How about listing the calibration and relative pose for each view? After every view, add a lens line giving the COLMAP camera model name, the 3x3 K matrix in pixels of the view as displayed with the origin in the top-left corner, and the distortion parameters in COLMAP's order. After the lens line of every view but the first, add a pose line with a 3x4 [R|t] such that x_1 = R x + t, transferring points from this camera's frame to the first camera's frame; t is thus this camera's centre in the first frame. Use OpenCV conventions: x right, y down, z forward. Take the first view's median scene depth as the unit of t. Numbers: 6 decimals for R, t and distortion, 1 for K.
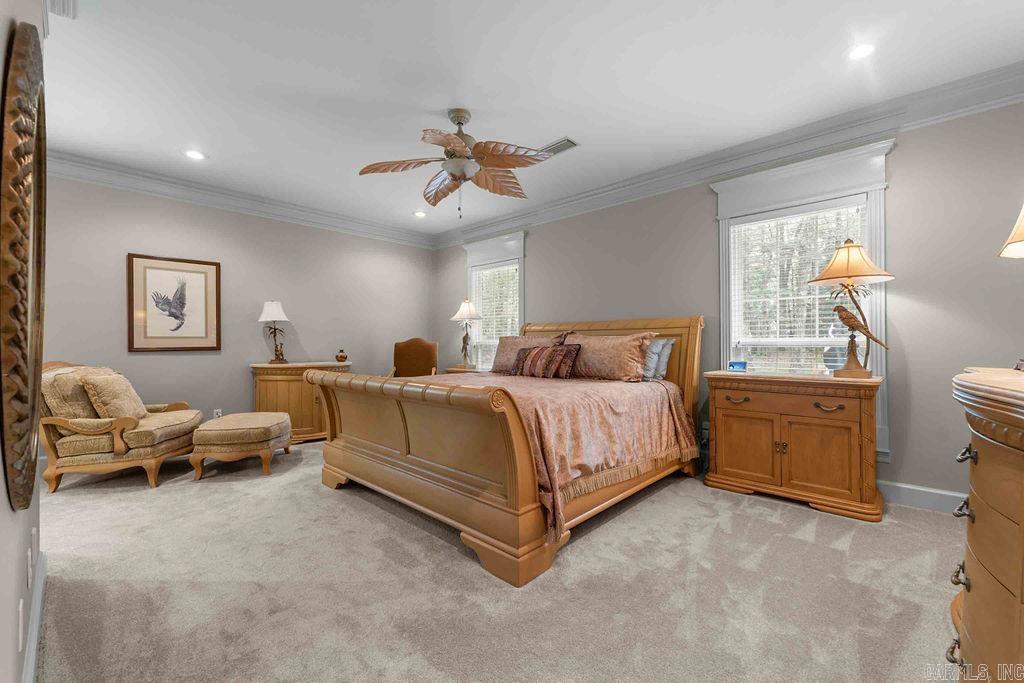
lens RADIAL K [[425.0, 0, 511.3], [0, 425.0, 341.3], [0, 0, 1]] dist [0.010649, -0.002437]
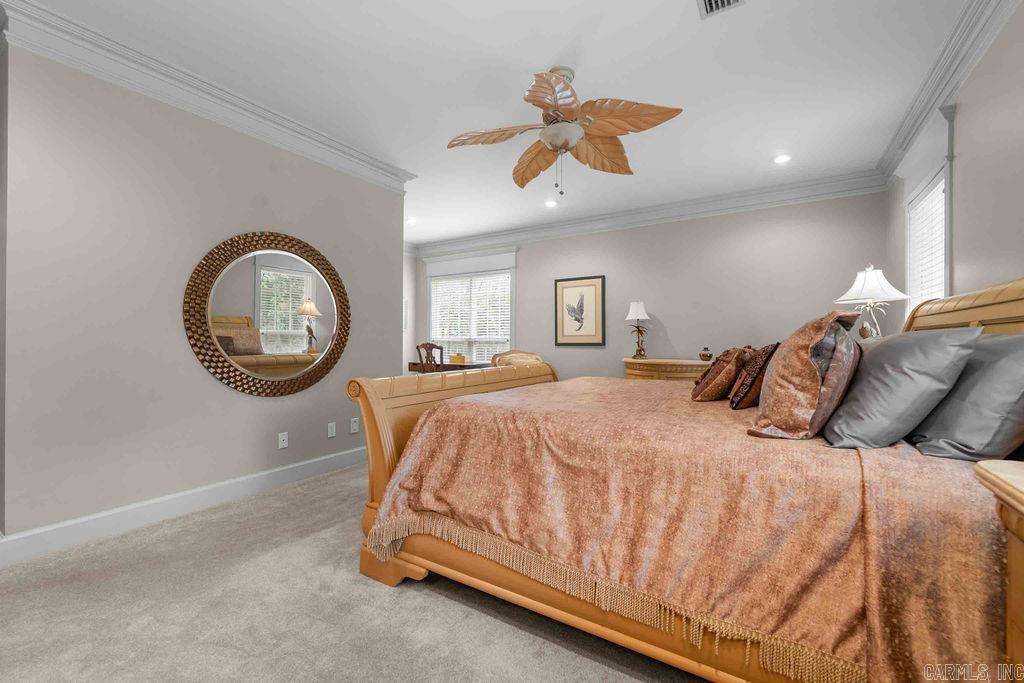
lens RADIAL K [[425.0, 0, 511.1], [0, 425.0, 339.8], [0, 0, 1]] dist [0.010649, -0.002437]
pose [[0.191350, 0.000706, -0.981522, 0.499795], [0.001510, 0.999998, 0.001014, 0.002485], [0.981521, -0.001676, 0.191348, 0.521918]]
